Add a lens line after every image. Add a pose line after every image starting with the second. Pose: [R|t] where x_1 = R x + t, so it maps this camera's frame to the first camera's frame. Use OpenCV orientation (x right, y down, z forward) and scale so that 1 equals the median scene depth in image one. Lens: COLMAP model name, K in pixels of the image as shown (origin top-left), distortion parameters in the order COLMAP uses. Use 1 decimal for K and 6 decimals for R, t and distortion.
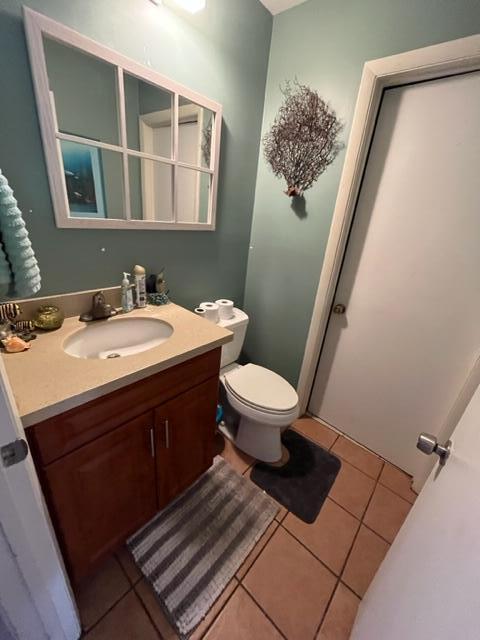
lens RADIAL K [[259.8, 0, 242.9], [0, 259.8, 321.0], [0, 0, 1]] dist [-0.001302, 0.000042]
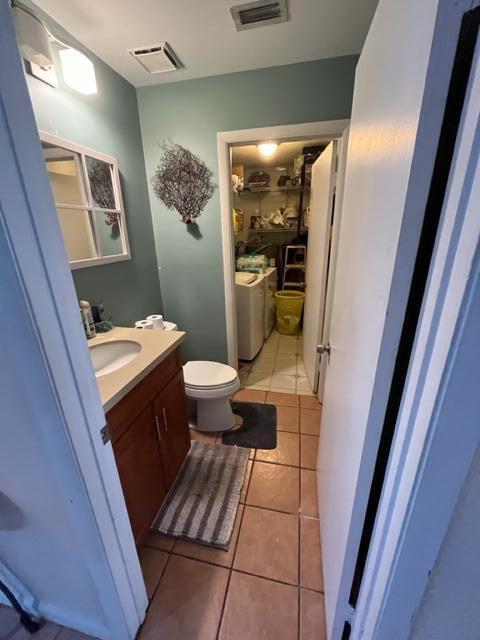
lens RADIAL K [[259.8, 0, 239.6], [0, 259.8, 319.6], [0, 0, 1]] dist [-0.001302, 0.000042]
pose [[0.877394, -0.258139, 0.404406, -0.249633], [0.275961, 0.961056, 0.014737, 0.031299], [-0.392461, 0.098671, 0.914461, -0.252479]]
